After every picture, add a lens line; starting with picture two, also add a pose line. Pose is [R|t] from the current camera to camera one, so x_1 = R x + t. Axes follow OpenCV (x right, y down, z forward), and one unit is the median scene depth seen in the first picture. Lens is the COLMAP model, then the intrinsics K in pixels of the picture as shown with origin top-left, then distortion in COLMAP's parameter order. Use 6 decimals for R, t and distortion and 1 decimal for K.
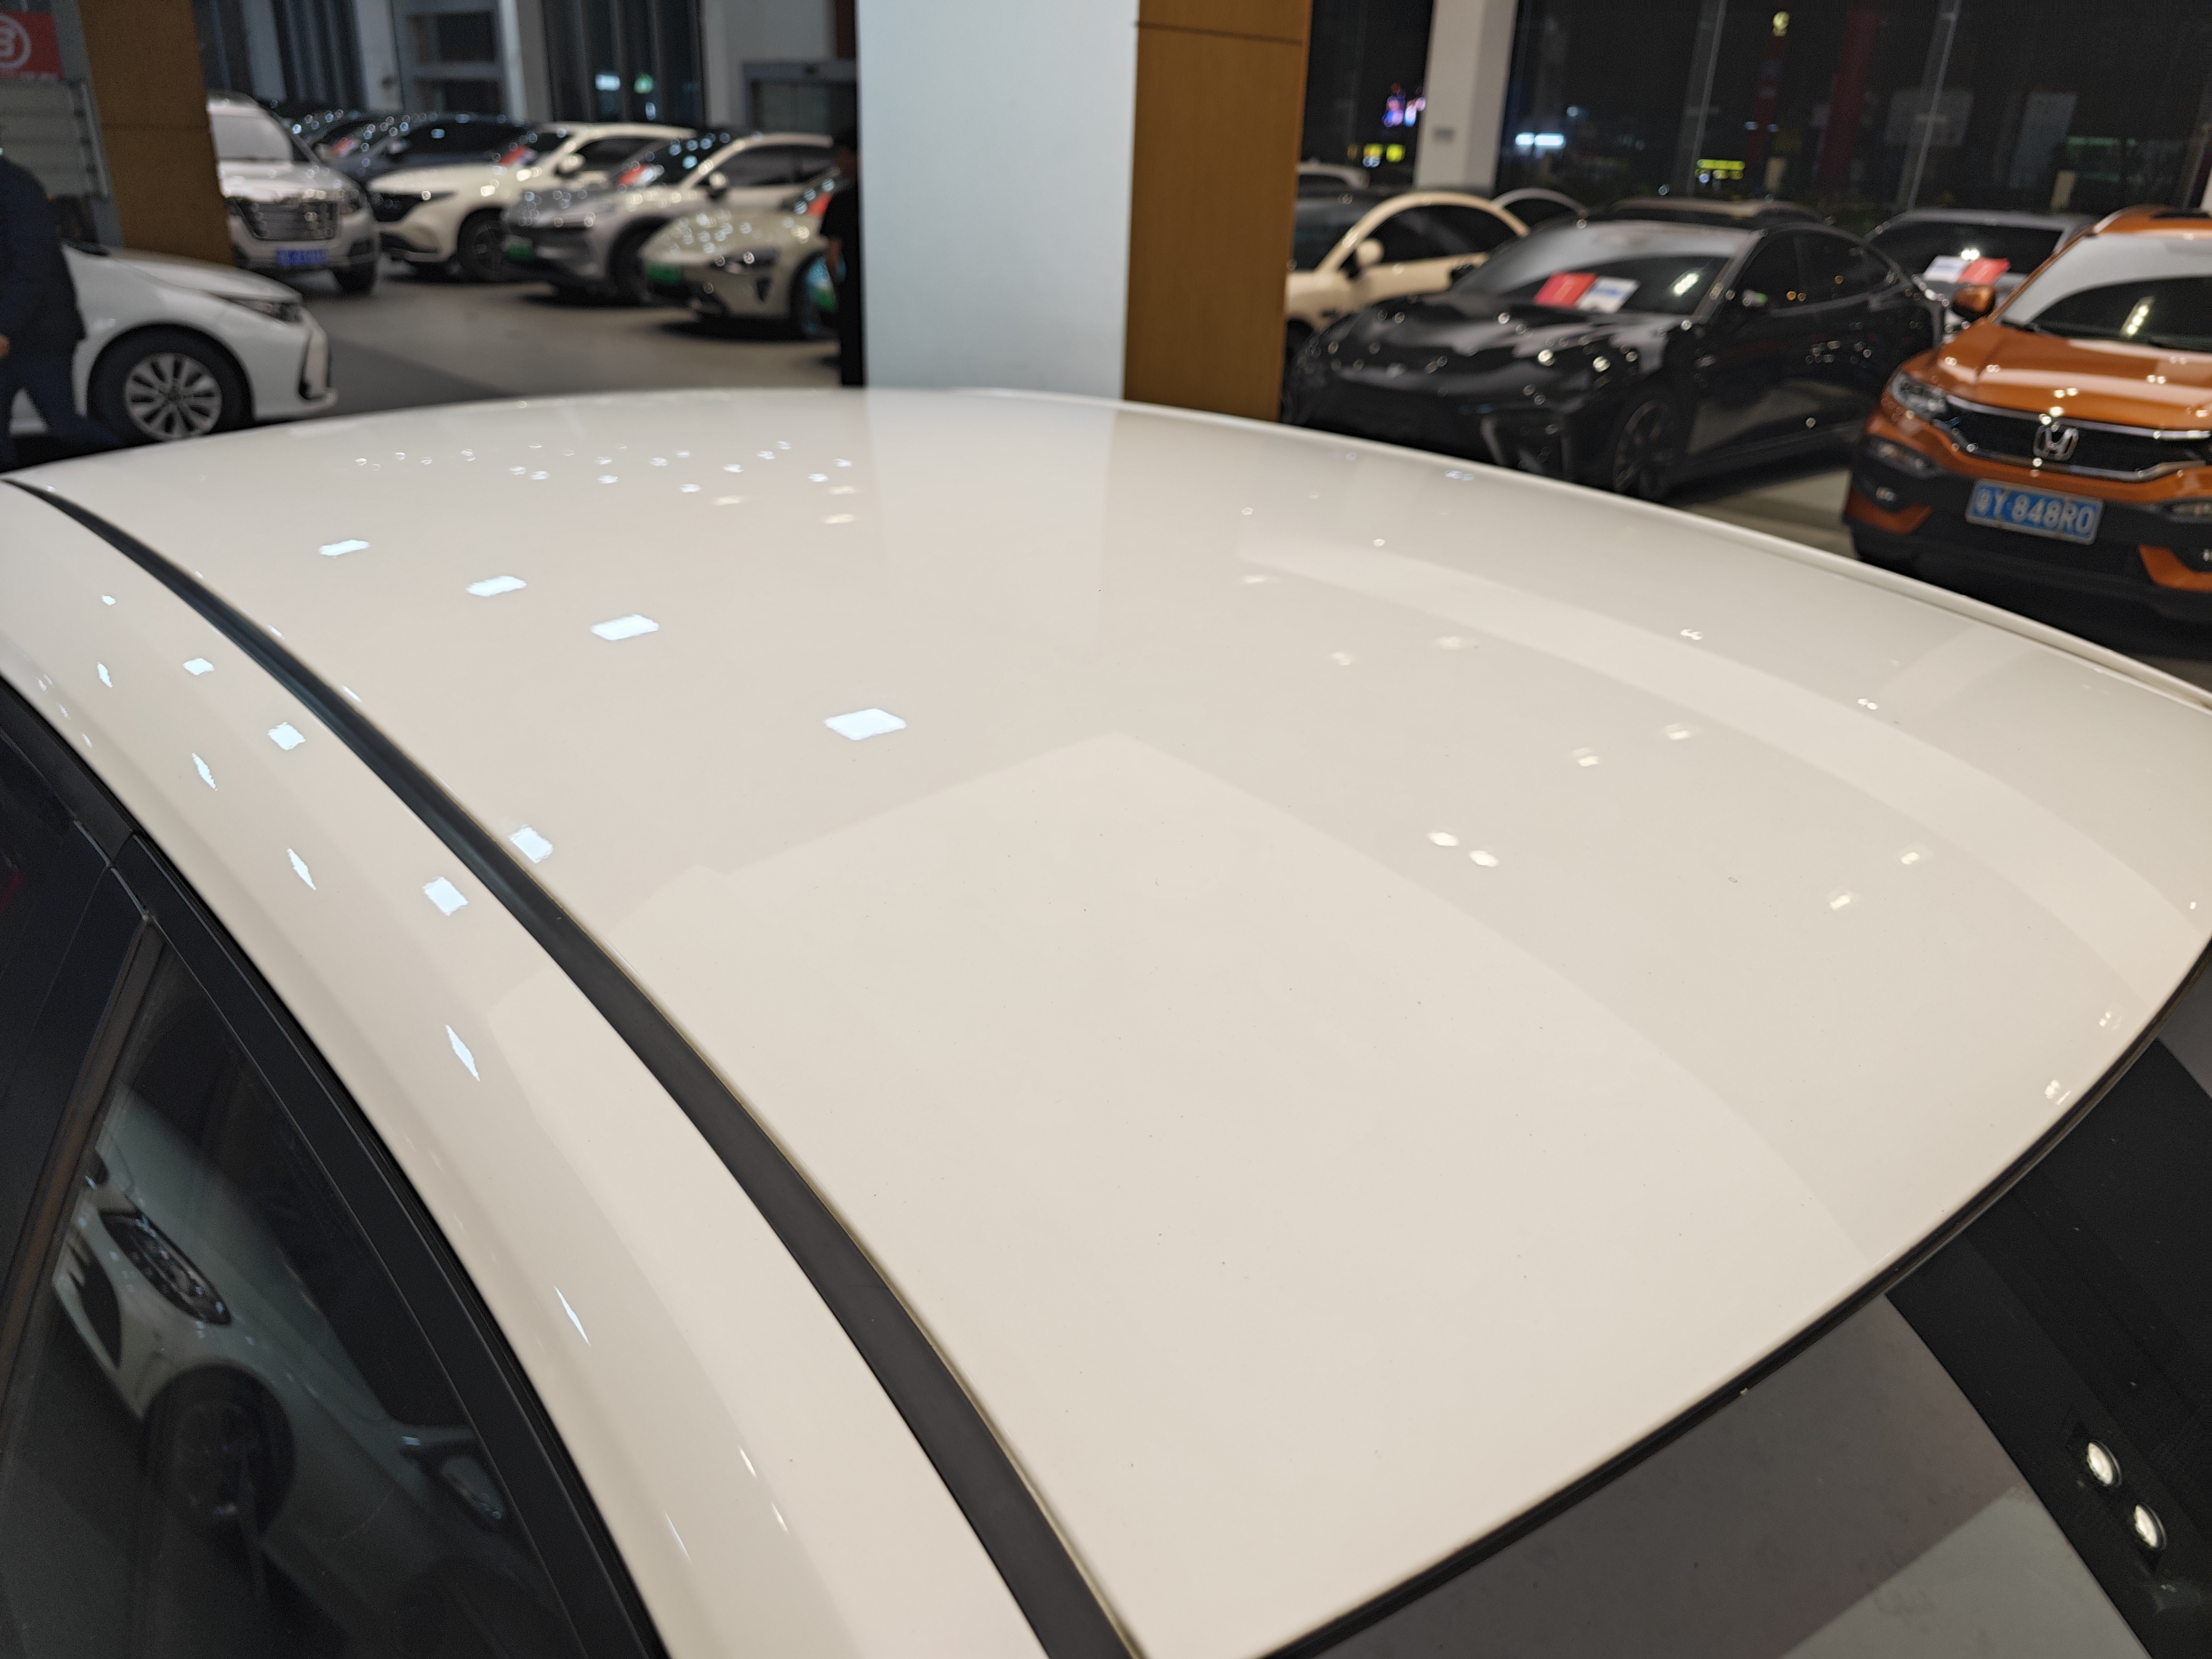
lens RADIAL K [[1498.6, 0, 1118.3], [0, 1498.6, 822.7], [0, 0, 1]] dist [0.035759, -0.045486]
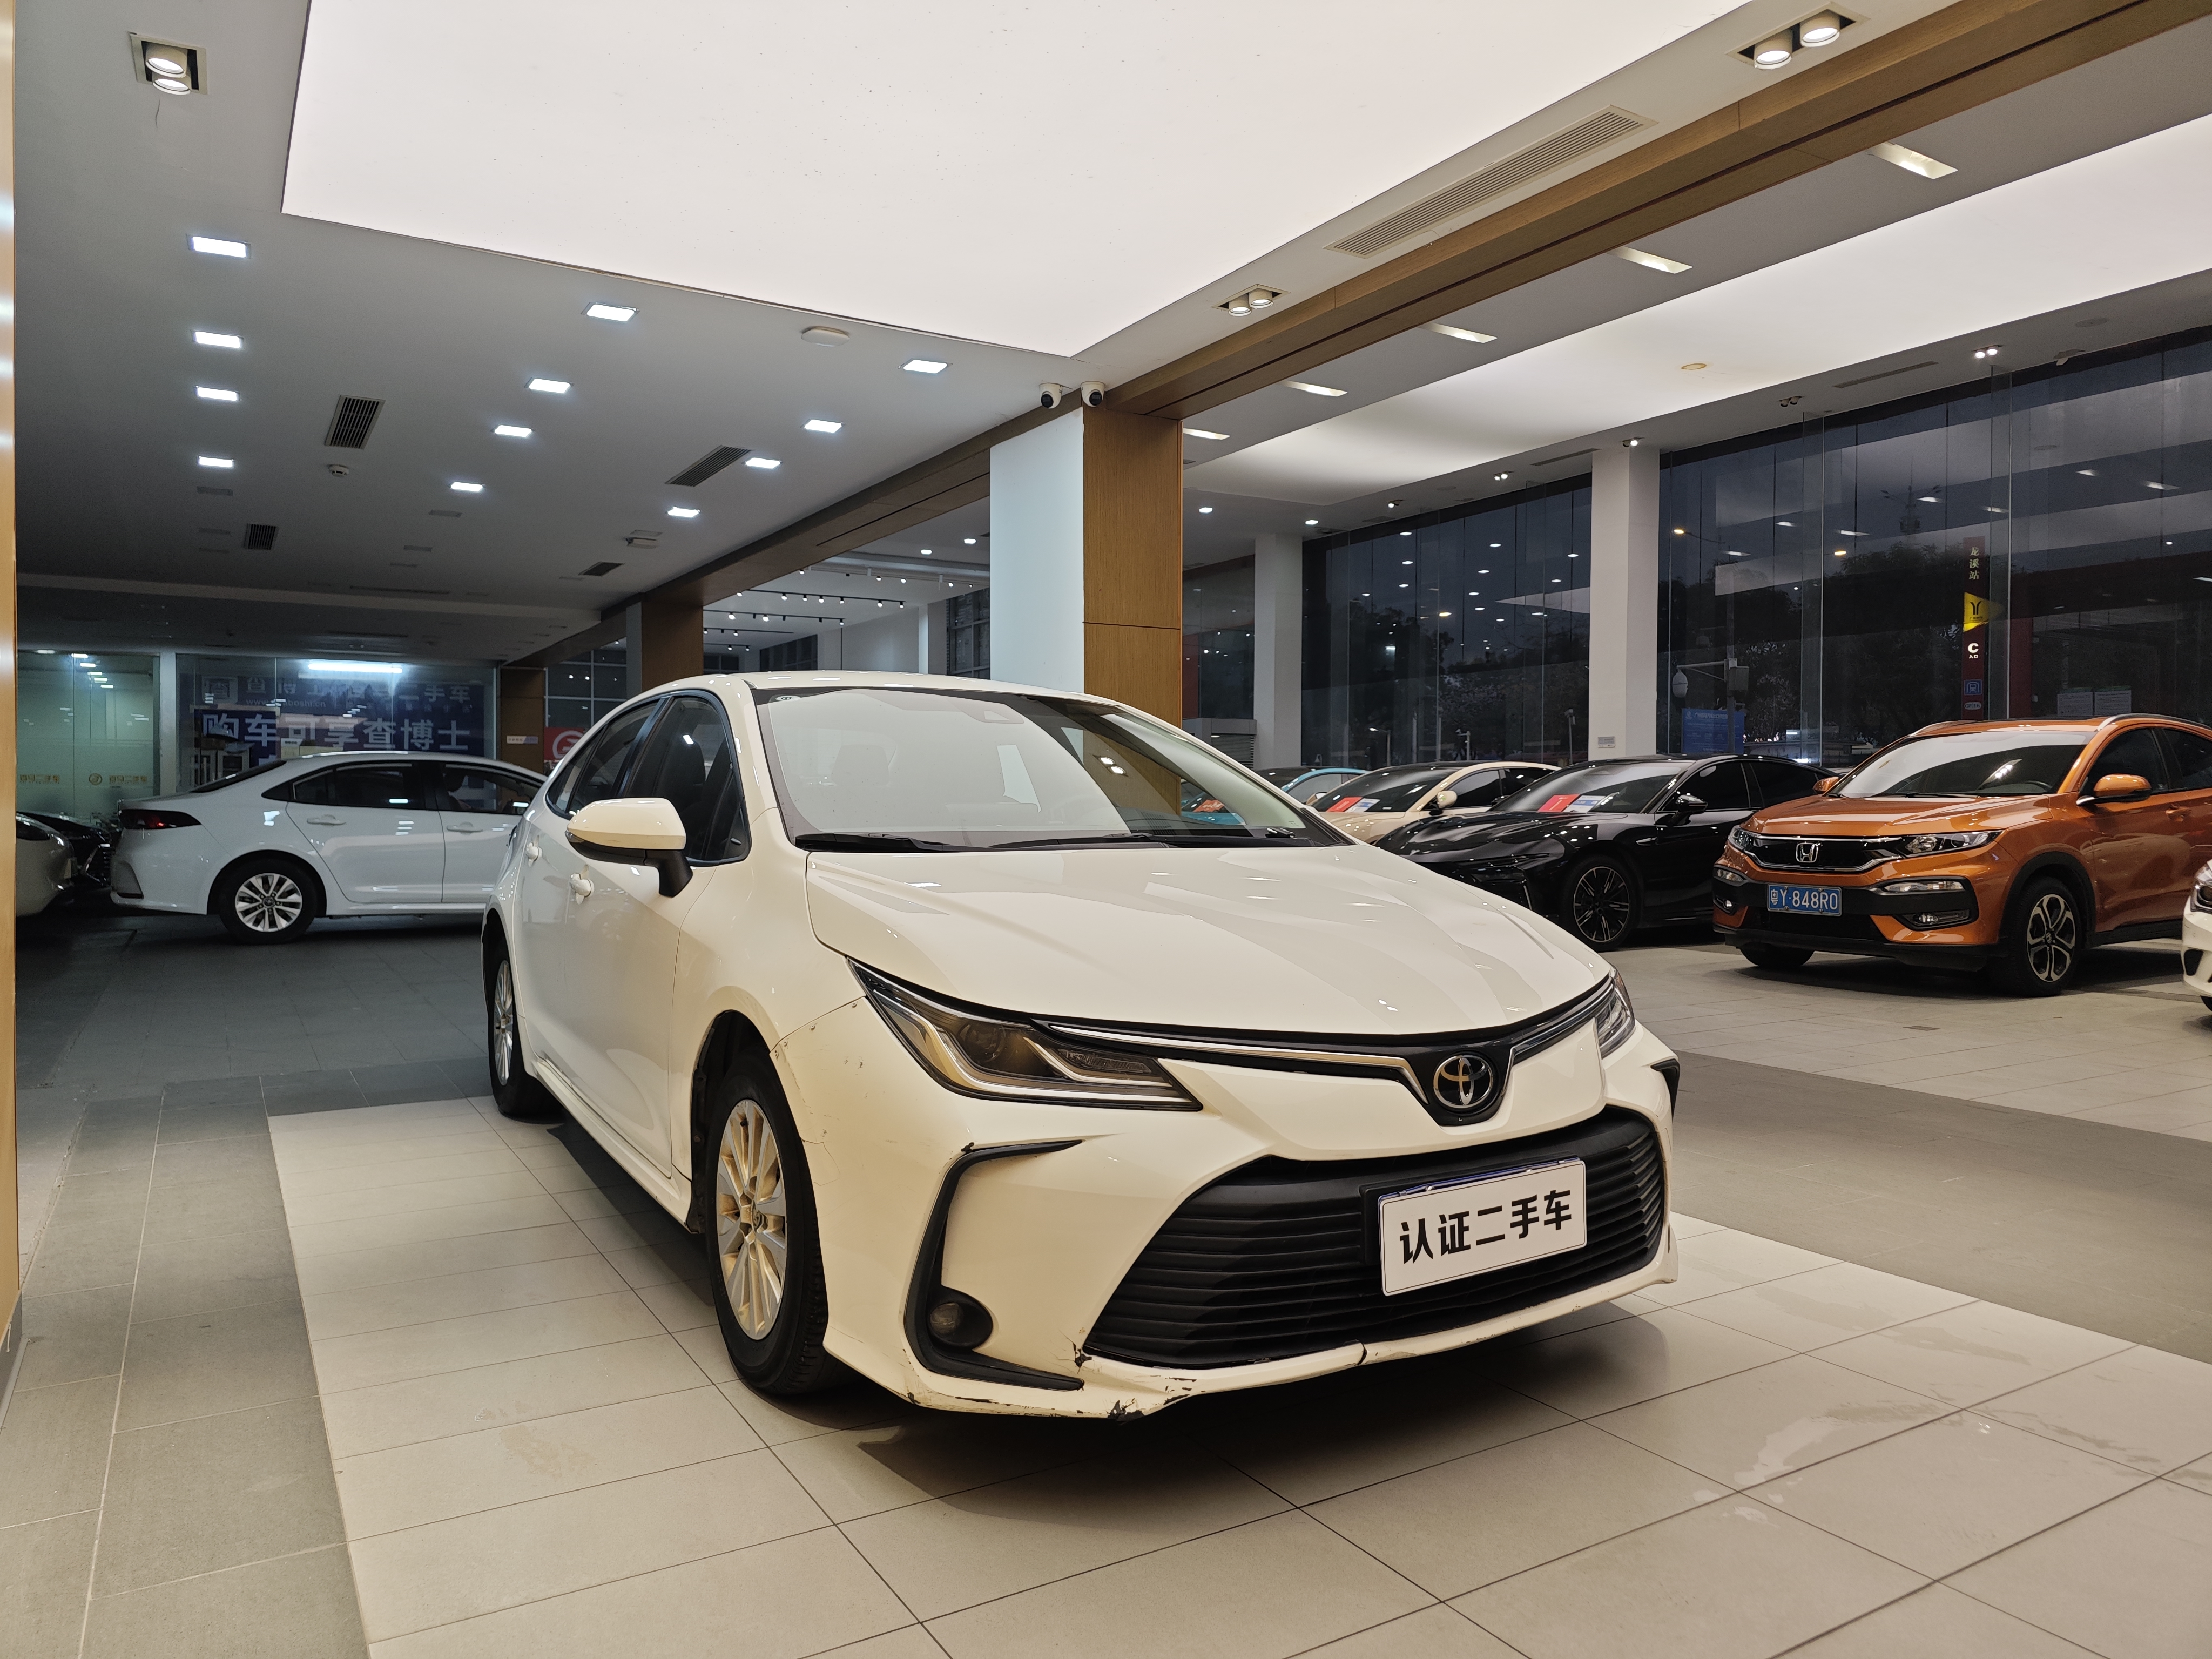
lens RADIAL K [[1498.6, 0, 1118.3], [0, 1498.6, 822.7], [0, 0, 1]] dist [0.035759, -0.045486]
pose [[0.978160, -0.038379, -0.204279, 0.259928], [-0.046083, 0.918302, -0.393190, 0.317762], [0.202680, 0.394016, 0.896478, -0.444799]]
